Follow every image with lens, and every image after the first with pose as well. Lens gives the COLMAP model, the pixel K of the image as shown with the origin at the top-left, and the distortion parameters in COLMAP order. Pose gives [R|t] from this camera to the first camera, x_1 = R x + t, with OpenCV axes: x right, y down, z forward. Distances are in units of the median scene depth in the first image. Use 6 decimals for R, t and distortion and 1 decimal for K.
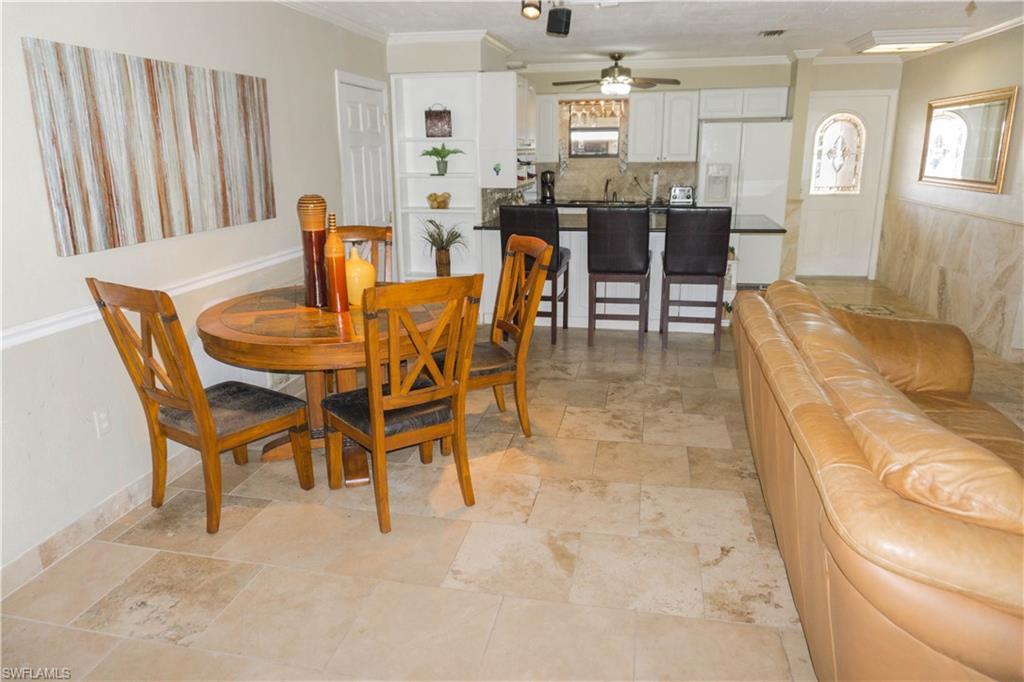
lens RADIAL K [[678.0, 0, 511.2], [0, 678.0, 336.3], [0, 0, 1]] dist [-0.009991, -0.017416]
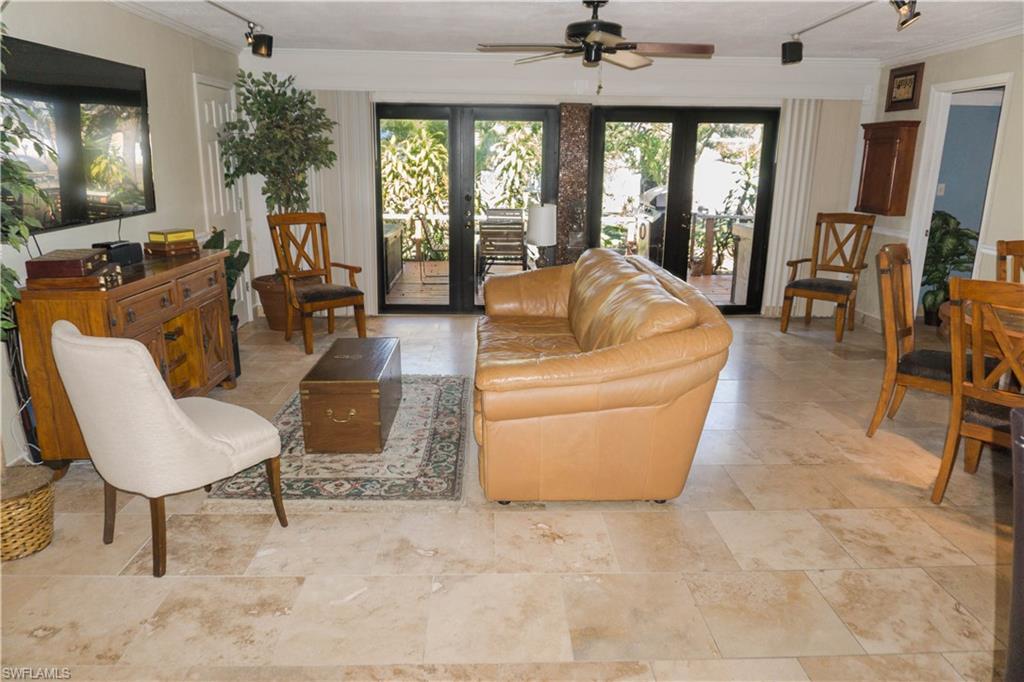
lens RADIAL K [[678.0, 0, 513.7], [0, 678.0, 338.9], [0, 0, 1]] dist [-0.009991, -0.017416]
pose [[-0.971238, 0.063486, -0.229490, 0.682606], [-0.061015, 0.865263, 0.497591, -0.392719], [0.230159, 0.497282, -0.836503, 1.425898]]
